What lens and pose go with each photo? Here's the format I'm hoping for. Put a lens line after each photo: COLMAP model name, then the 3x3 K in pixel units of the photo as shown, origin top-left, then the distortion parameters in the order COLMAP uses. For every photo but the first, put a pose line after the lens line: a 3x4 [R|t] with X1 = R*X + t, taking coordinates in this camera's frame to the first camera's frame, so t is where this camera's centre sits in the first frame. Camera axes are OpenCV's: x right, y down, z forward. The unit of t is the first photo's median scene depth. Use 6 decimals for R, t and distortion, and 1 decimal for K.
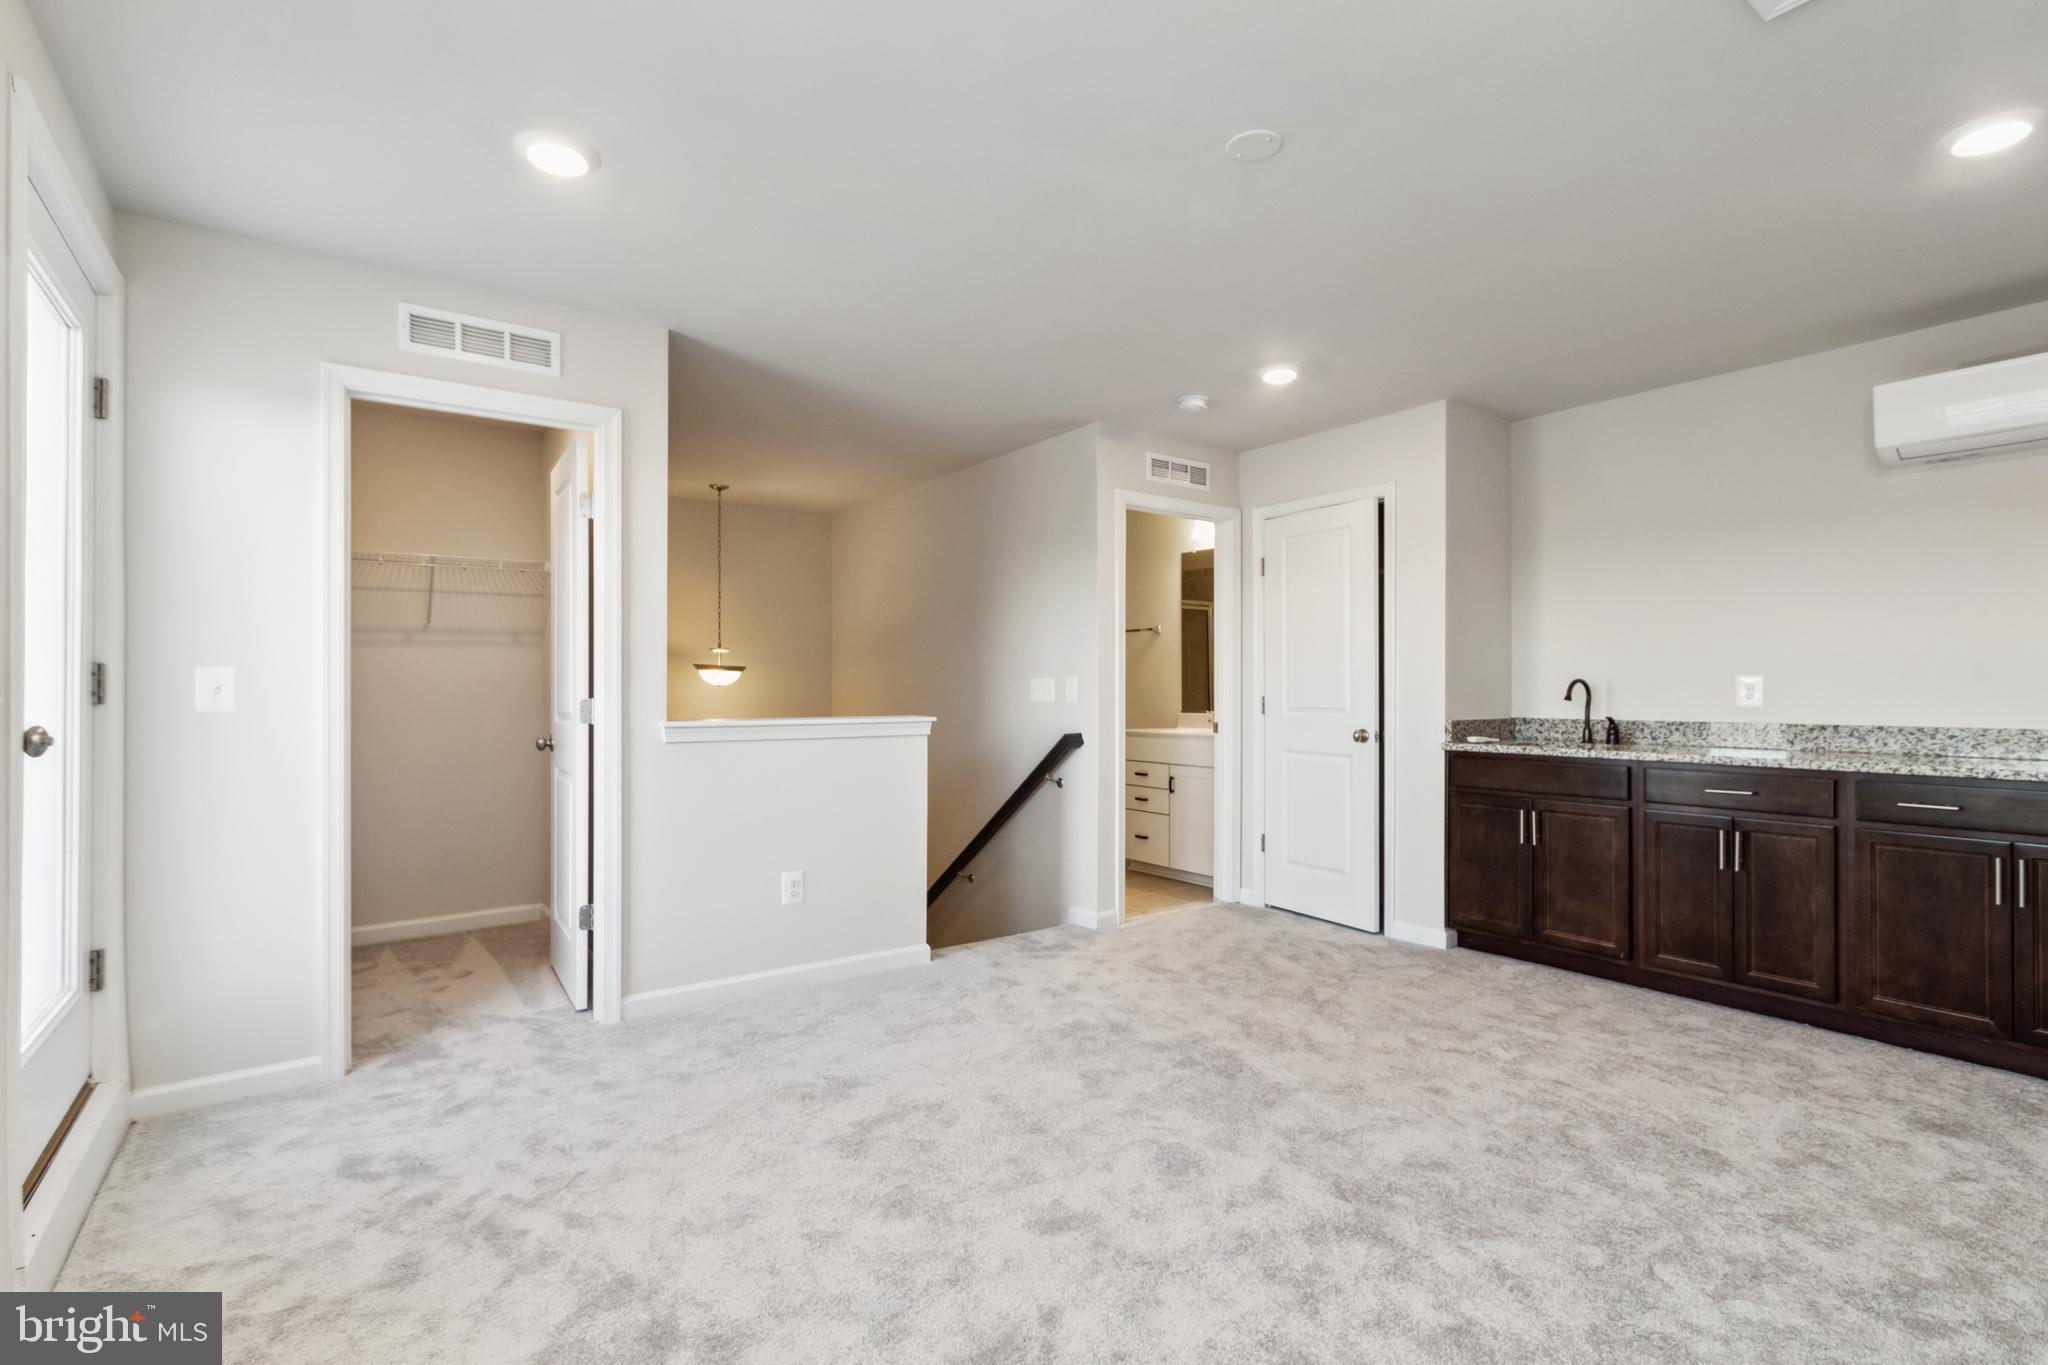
lens RADIAL K [[950.7, 0, 1033.2], [0, 950.7, 688.8], [0, 0, 1]] dist [-0.002135, -0.000262]
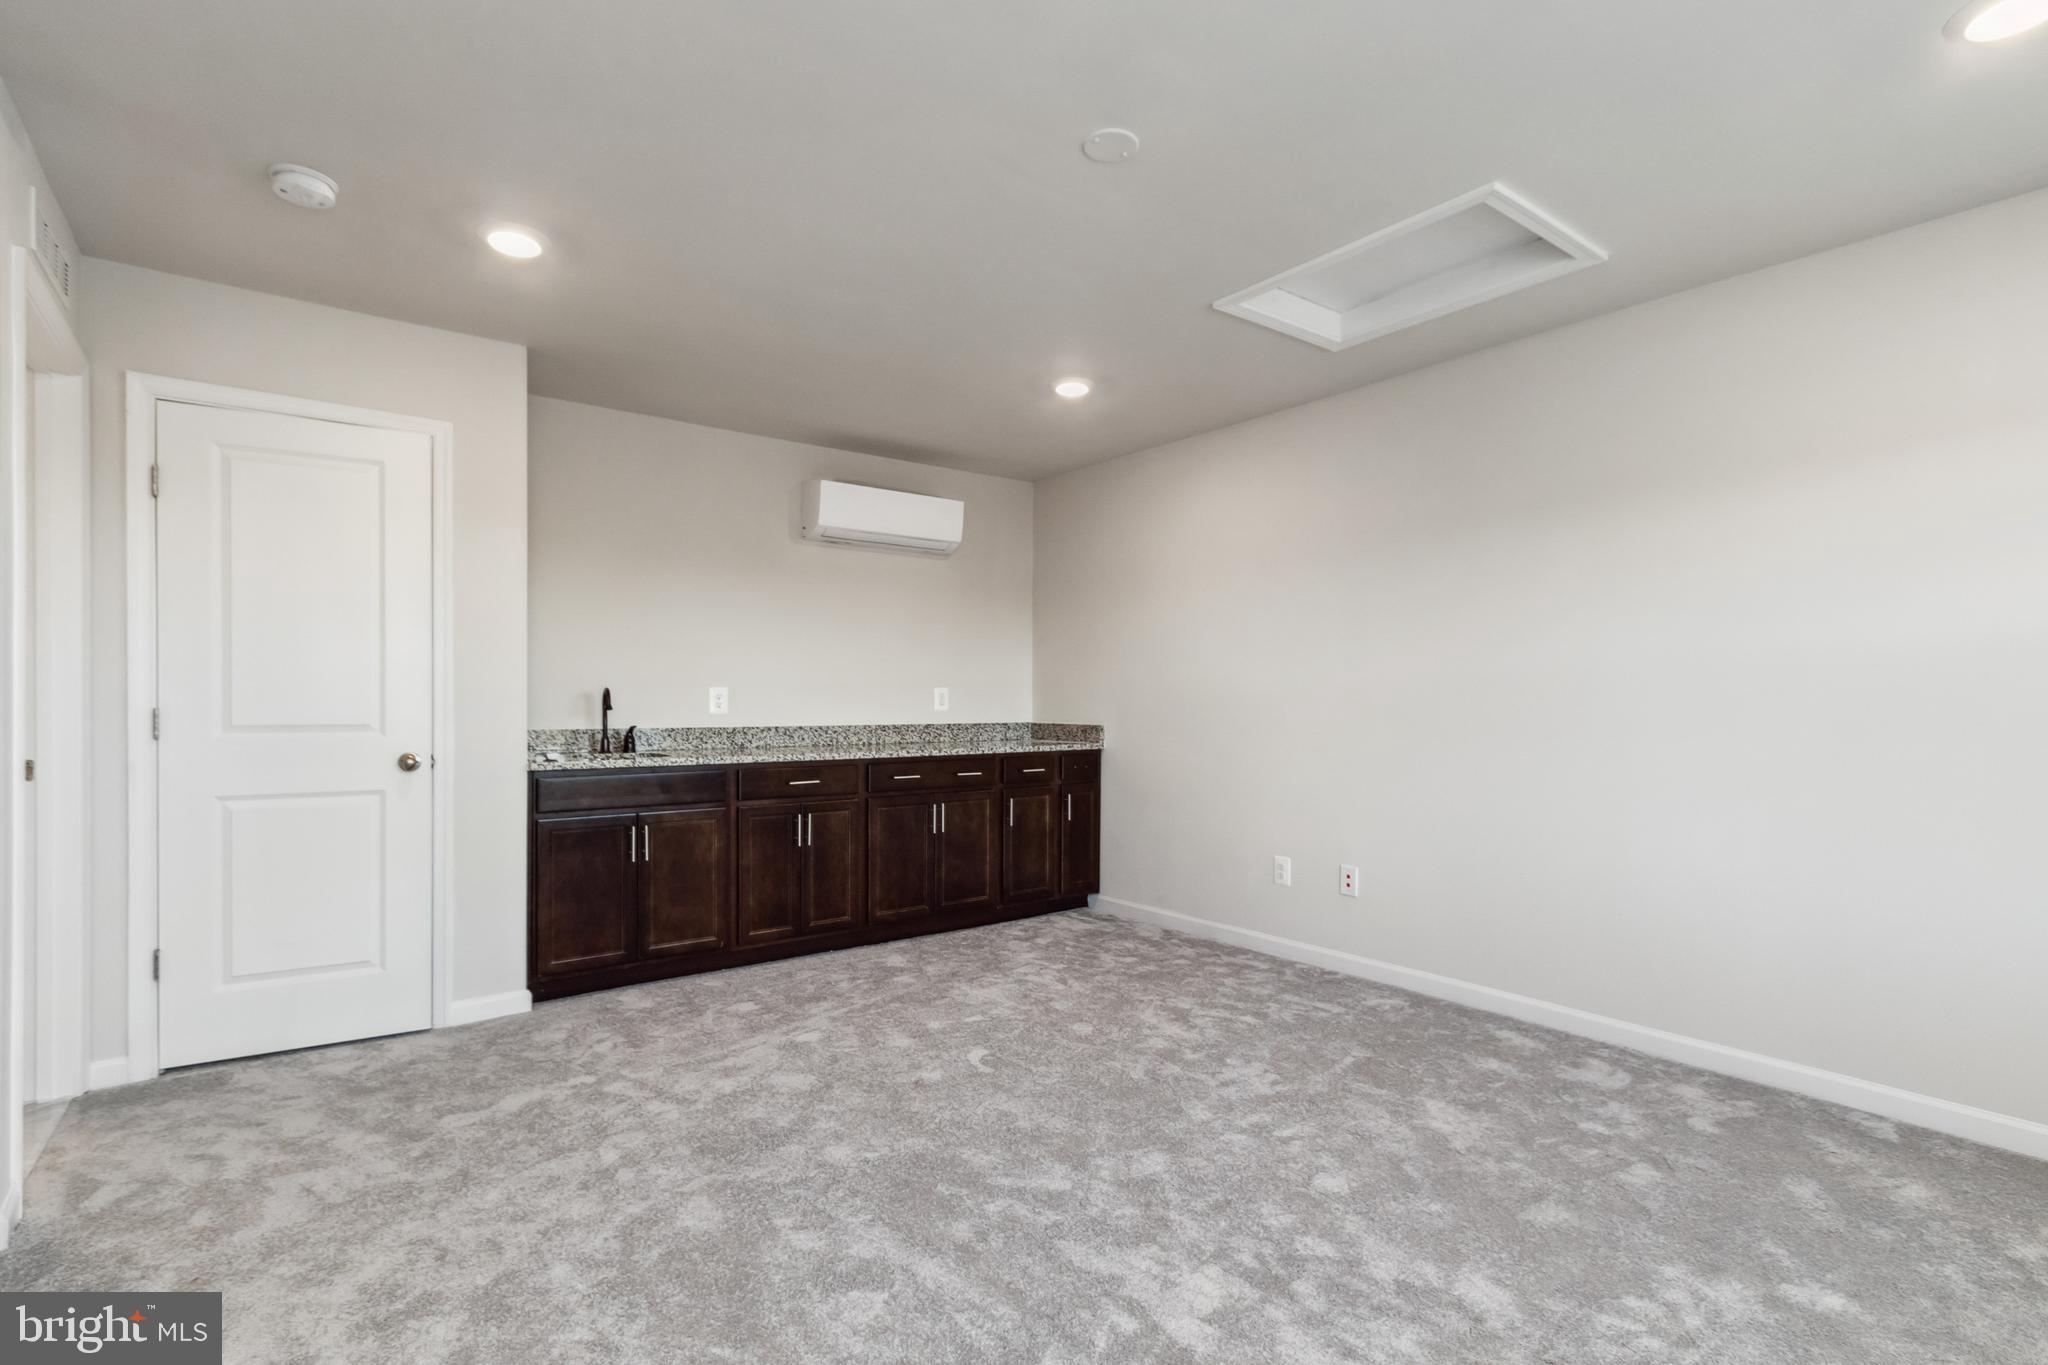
lens RADIAL K [[943.7, 0, 1021.3], [0, 943.7, 705.2], [0, 0, 1]] dist [-0.000360, 0.000262]
pose [[-0.017432, -0.001946, 0.999846, -0.460060], [-0.004778, 0.999987, 0.001863, 0.004282], [-0.999837, -0.004745, -0.017441, 0.680237]]
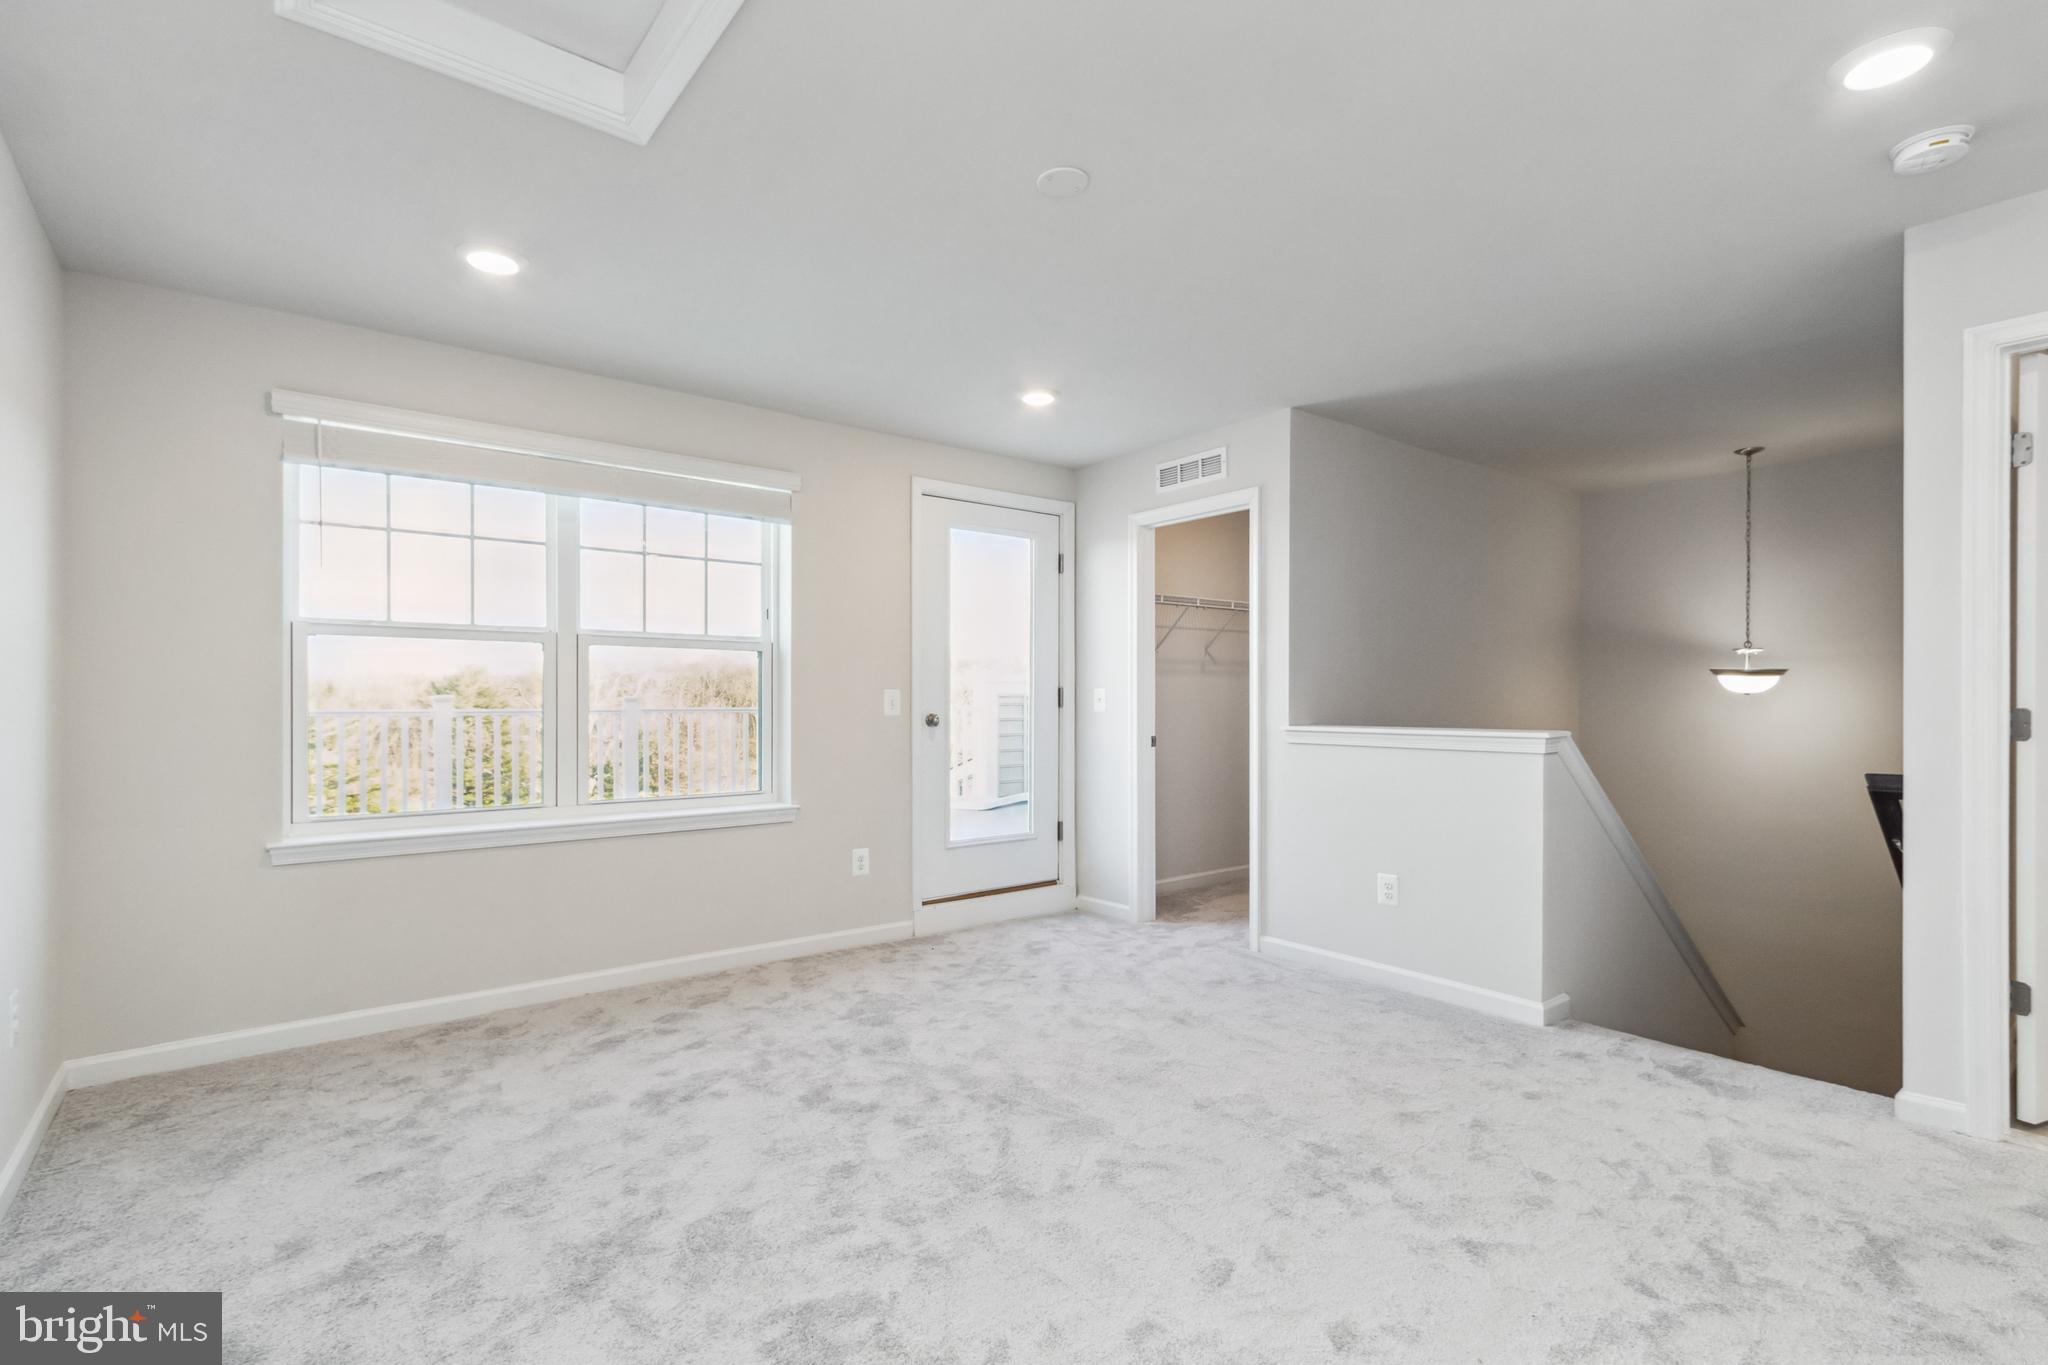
lens RADIAL K [[954.9, 0, 1021.2], [0, 954.9, 695.3], [0, 0, 1]] dist [0.015038, -0.008370]
pose [[0.026378, -0.005203, -0.999639, 0.787435], [0.002905, 0.999983, -0.005128, 0.000660], [0.999648, -0.002769, 0.026392, 0.572525]]
